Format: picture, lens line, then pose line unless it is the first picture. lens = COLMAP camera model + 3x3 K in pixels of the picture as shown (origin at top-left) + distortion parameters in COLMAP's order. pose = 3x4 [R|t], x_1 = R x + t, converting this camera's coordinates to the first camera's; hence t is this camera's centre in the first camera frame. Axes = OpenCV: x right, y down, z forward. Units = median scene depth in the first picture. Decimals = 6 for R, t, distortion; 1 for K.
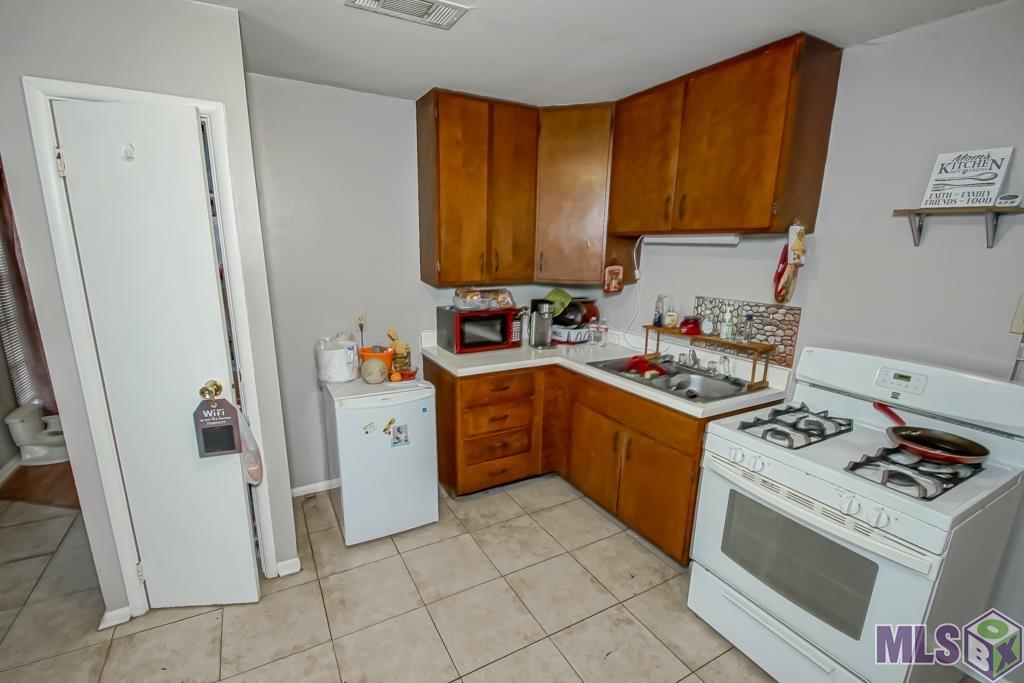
lens RADIAL K [[445.4, 0, 477.1], [0, 445.4, 349.1], [0, 0, 1]] dist [-0.009378, -0.002338]
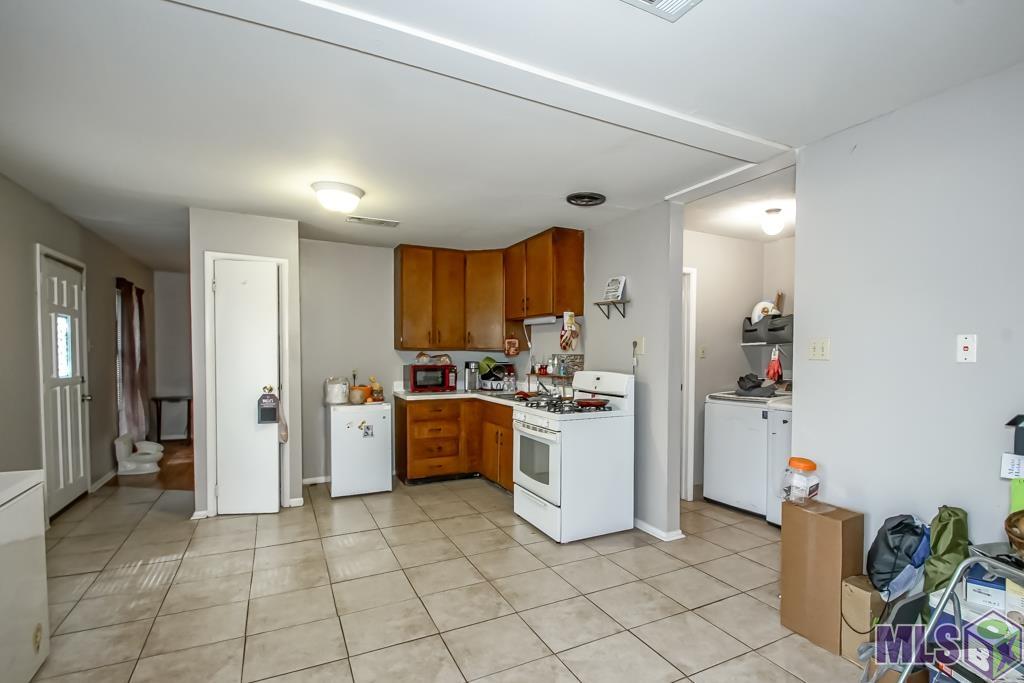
lens RADIAL K [[469.3, 0, 518.8], [0, 469.3, 350.0], [0, 0, 1]] dist [-0.002110, 0.000884]
pose [[0.999964, -0.005971, 0.006037, 0.372769], [0.007179, 0.974208, -0.225539, 0.280748], [-0.004534, 0.225574, 0.974215, -0.787002]]
